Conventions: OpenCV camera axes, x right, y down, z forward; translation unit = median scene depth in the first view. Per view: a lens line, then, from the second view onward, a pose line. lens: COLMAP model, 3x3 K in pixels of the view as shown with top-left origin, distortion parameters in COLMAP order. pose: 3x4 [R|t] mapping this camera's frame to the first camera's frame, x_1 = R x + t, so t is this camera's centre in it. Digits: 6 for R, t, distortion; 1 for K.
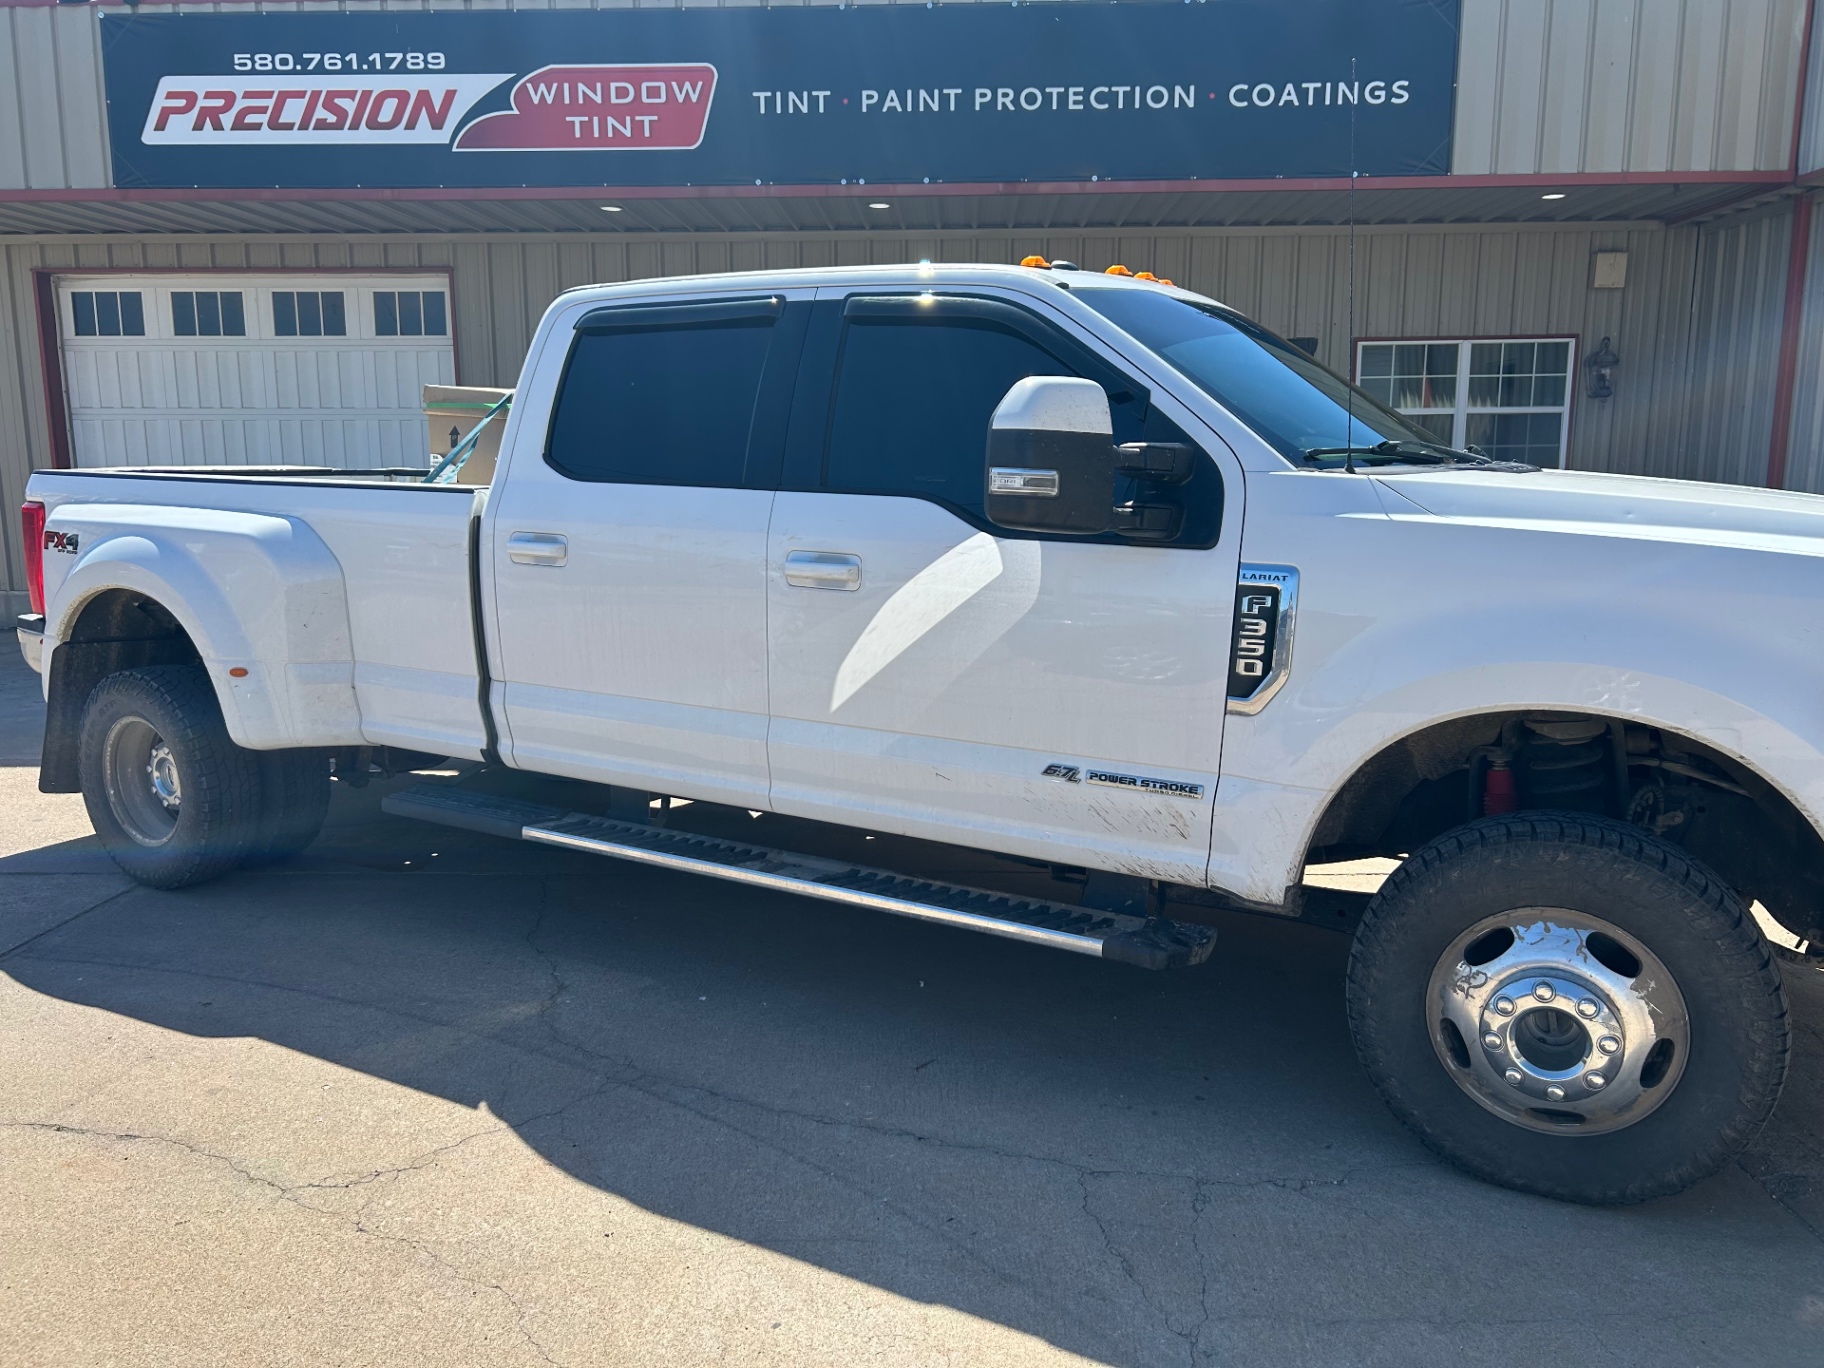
lens RADIAL K [[1374.8, 0, 903.3], [0, 1374.8, 691.3], [0, 0, 1]] dist [0.032178, -0.027314]
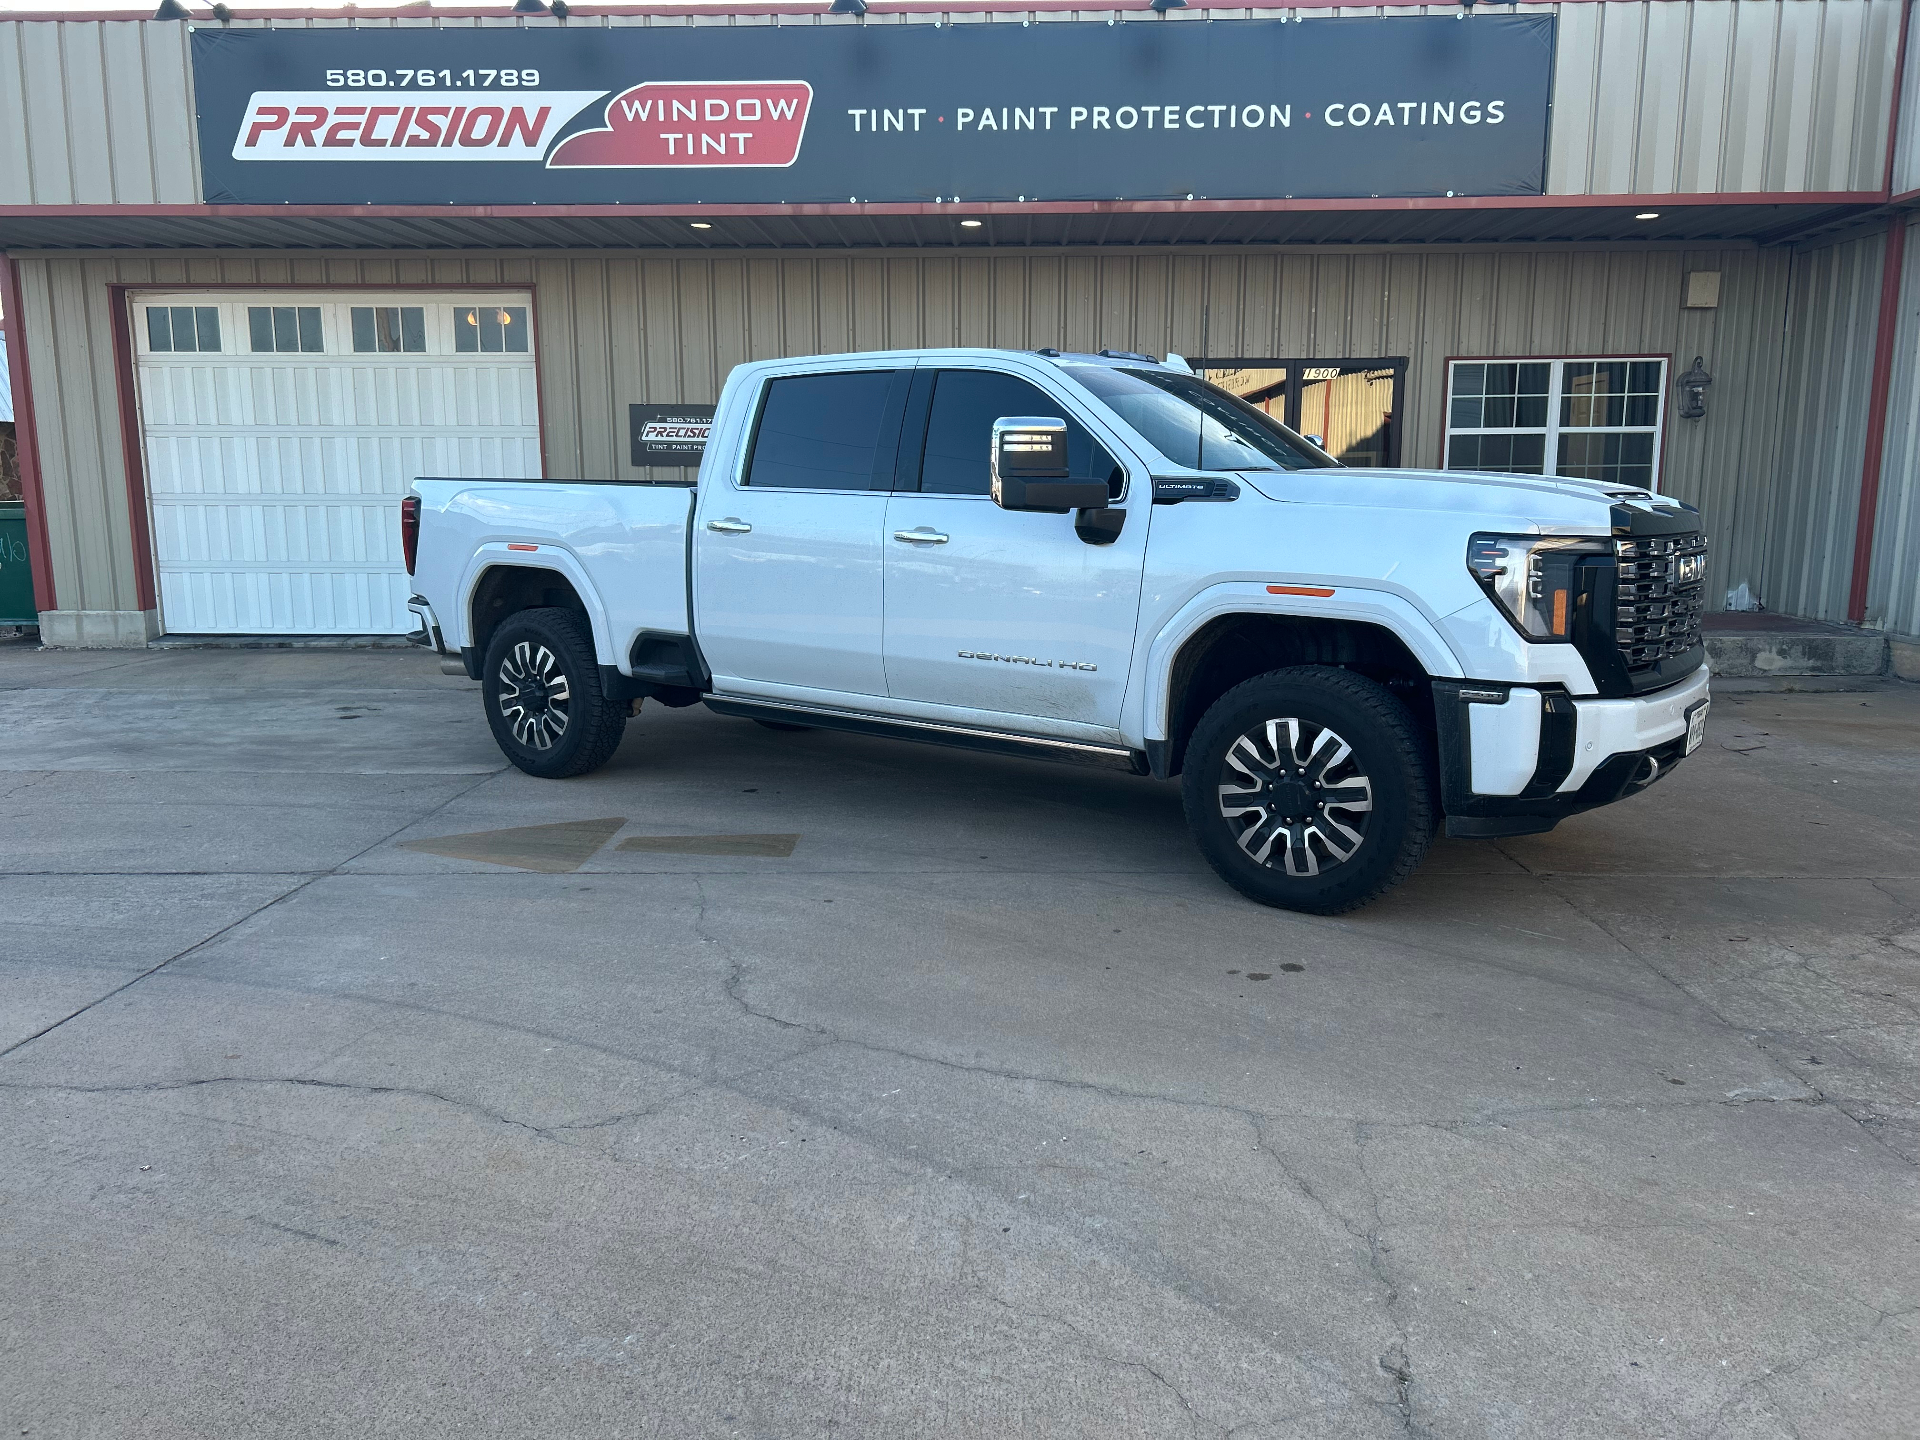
lens RADIAL K [[1448.9, 0, 961.8], [0, 1448.9, 721.1], [0, 0, 1]] dist [0.015292, 0.003296]
pose [[0.999979, 0.000651, 0.006414, -0.032998], [-0.000641, 0.999999, -0.001590, 0.009572], [-0.006415, 0.001586, 0.999978, -0.049019]]
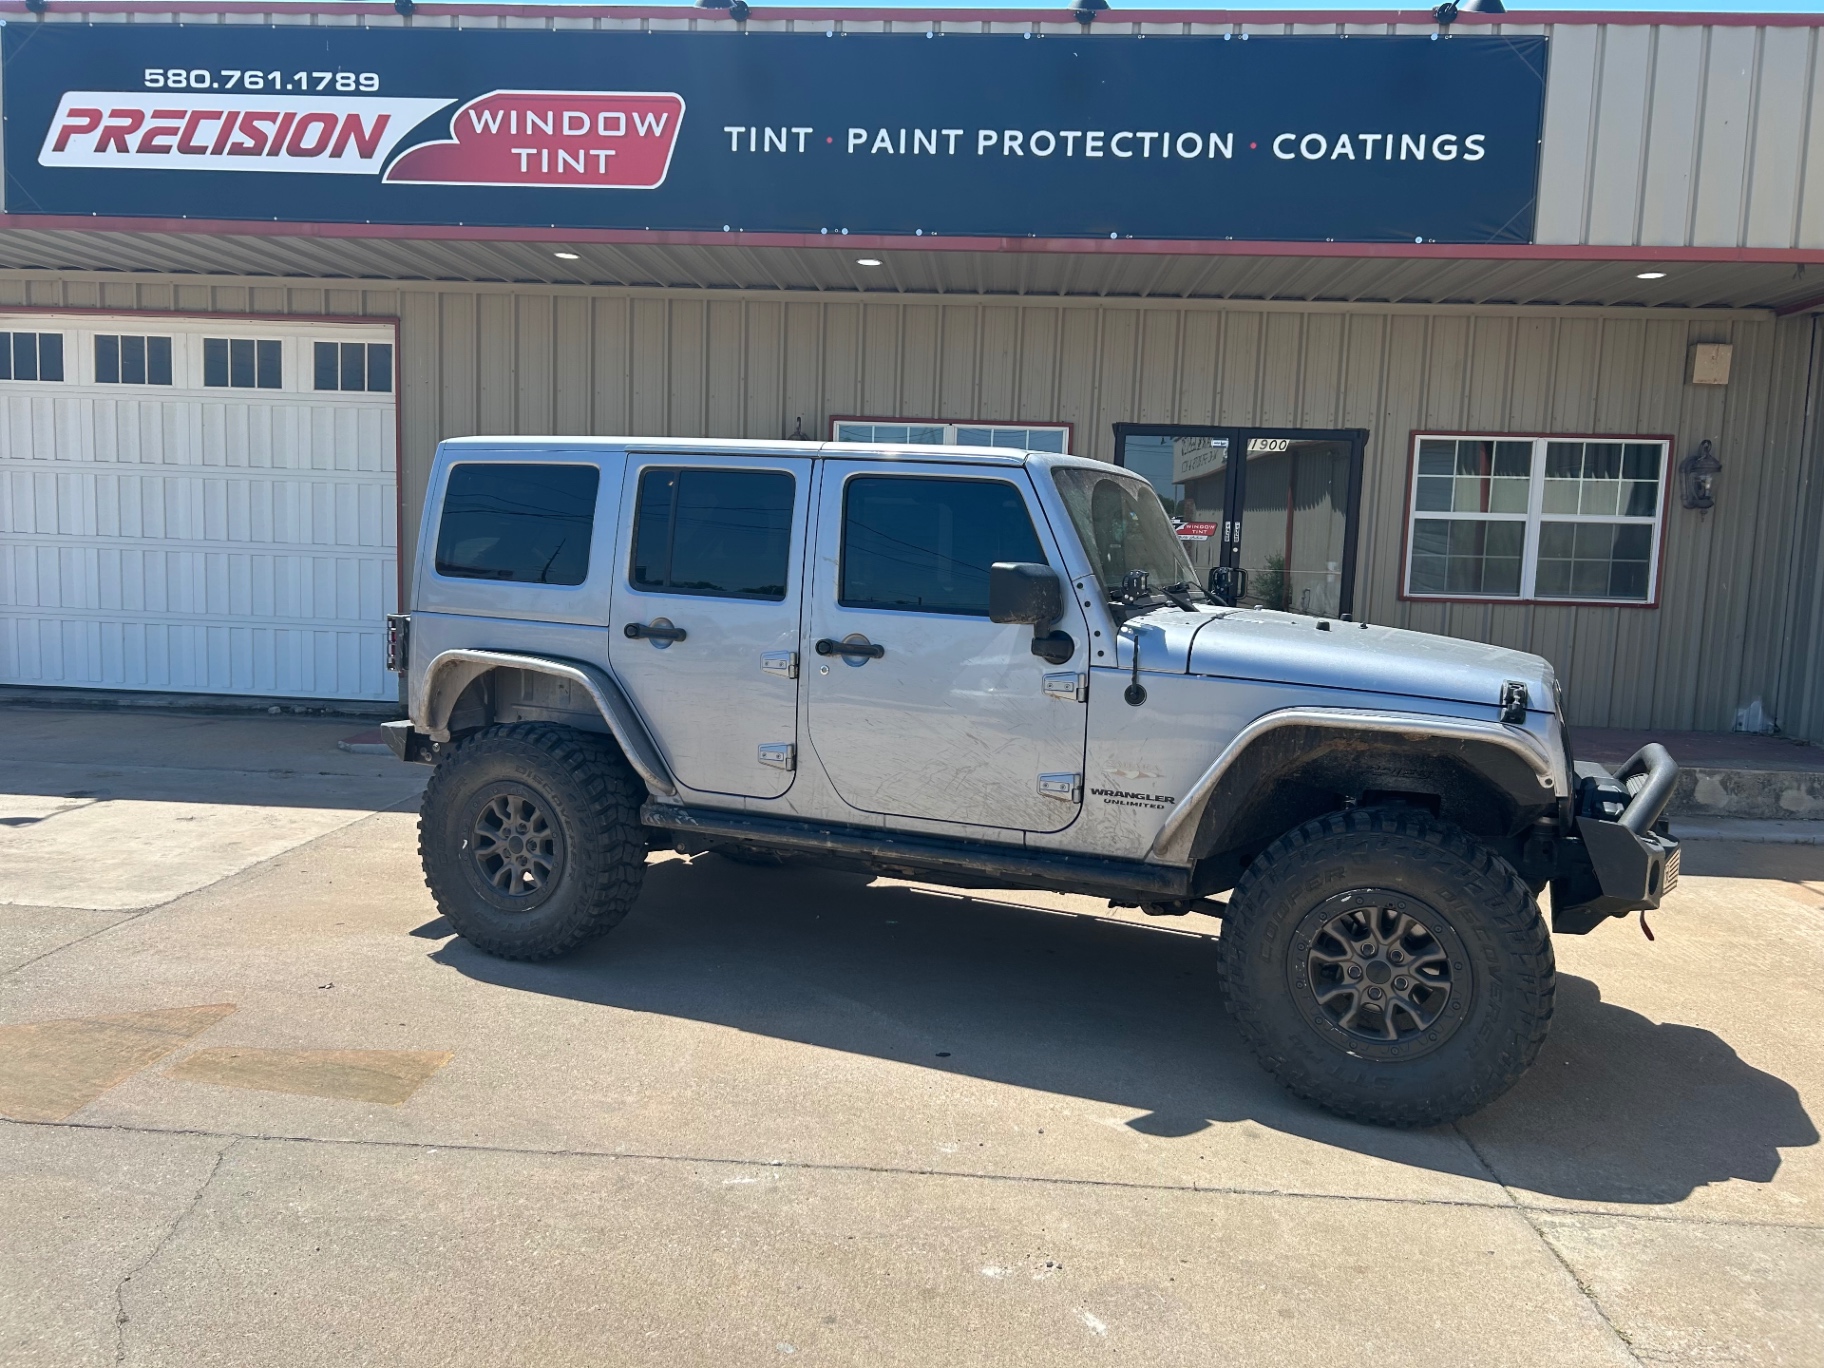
lens RADIAL K [[1373.4, 0, 898.7], [0, 1373.4, 684.4], [0, 0, 1]] dist [0.033921, -0.030601]
pose [[0.998708, 0.040967, -0.030082, 0.041620], [-0.042801, 0.997089, -0.063097, -0.031616], [0.027410, 0.064303, 0.997554, 0.154566]]
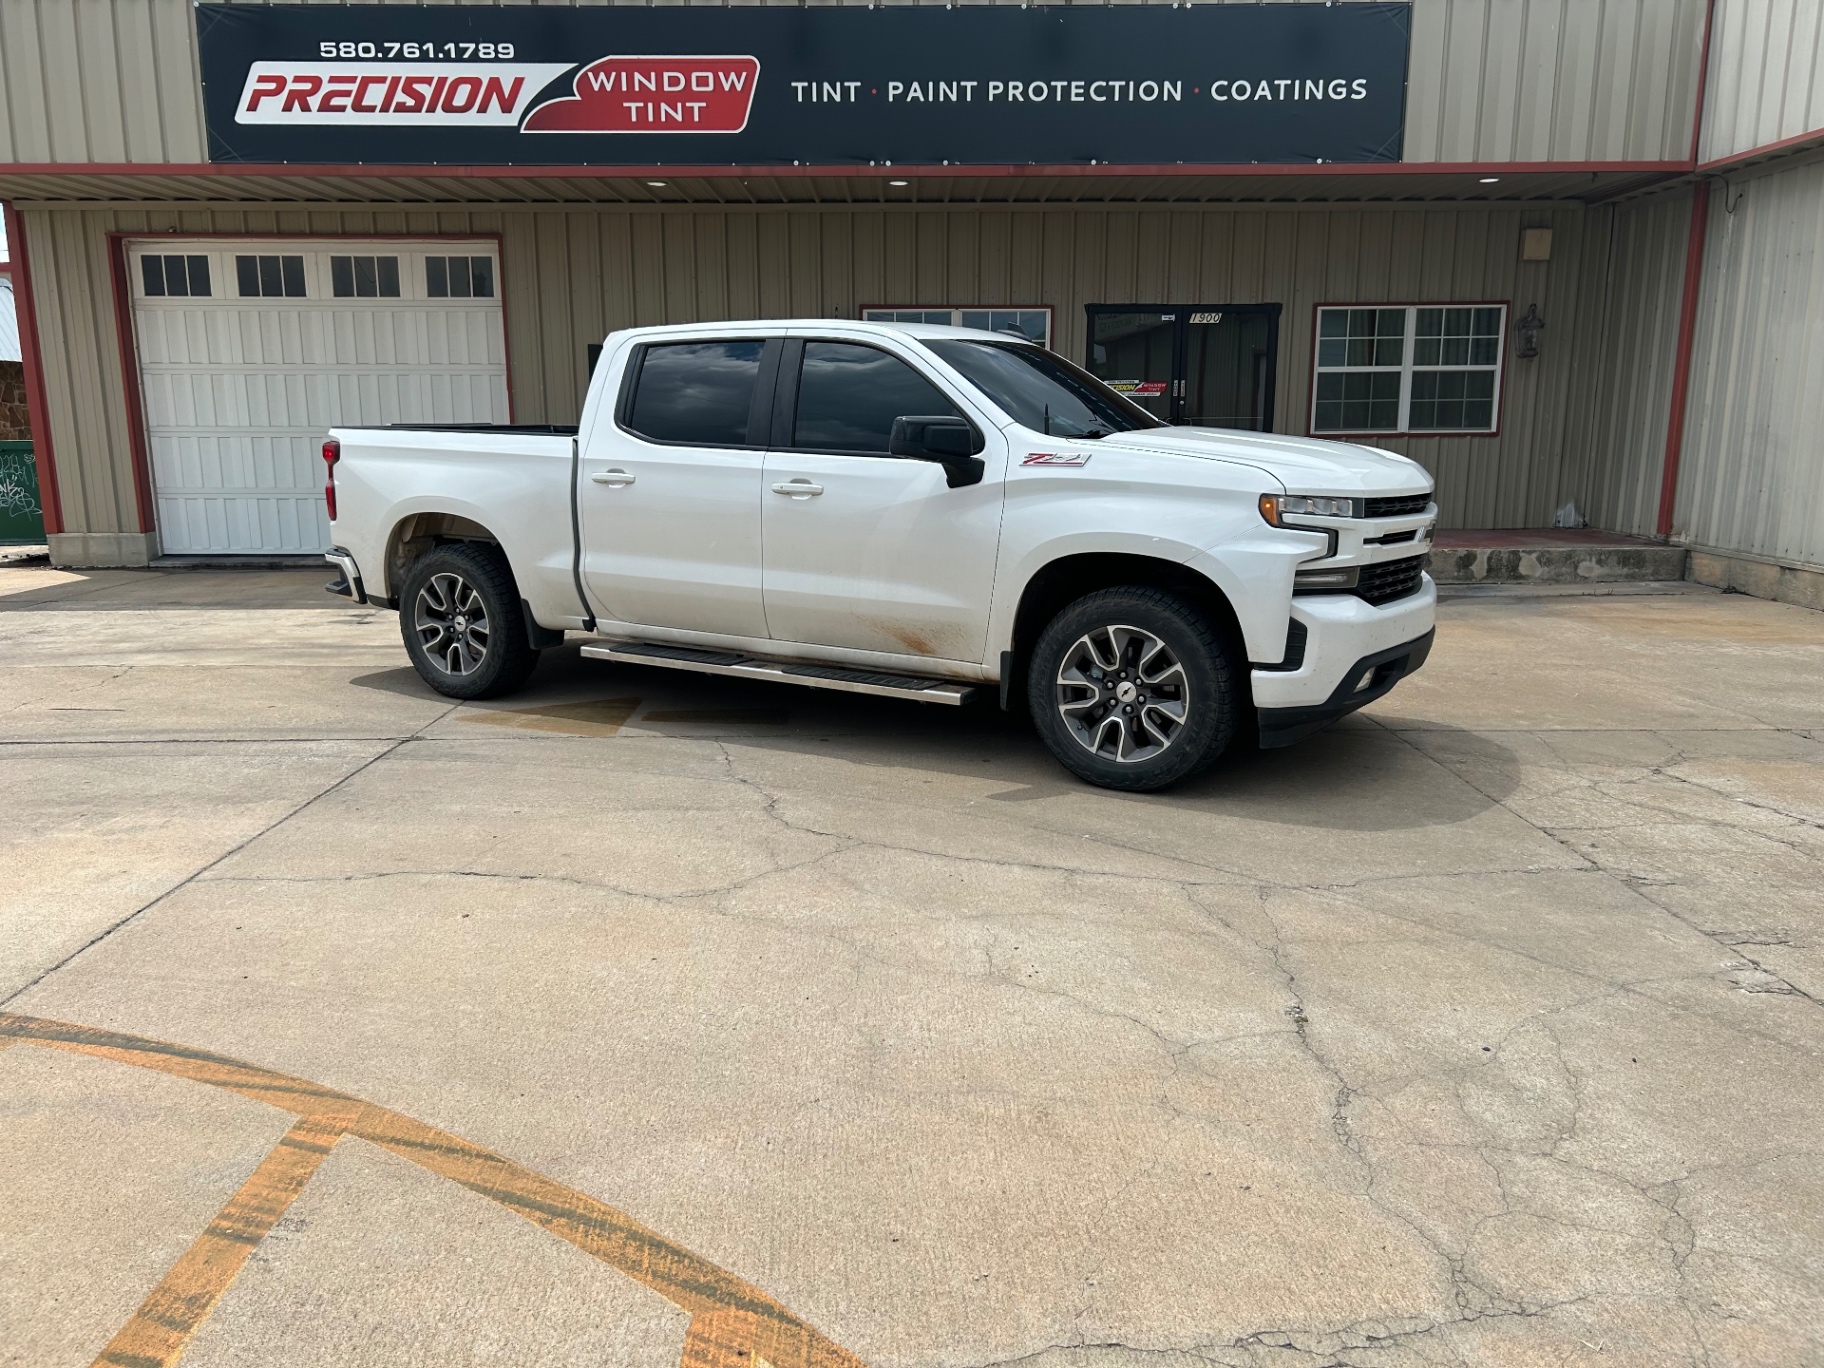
lens RADIAL K [[1379.5, 0, 903.3], [0, 1379.5, 689.9], [0, 0, 1]] dist [0.010451, 0.006501]
pose [[0.999045, -0.007911, 0.042969, -0.069821], [0.006578, 0.999495, 0.031089, 0.025710], [-0.043194, -0.030777, 0.998593, -0.140821]]
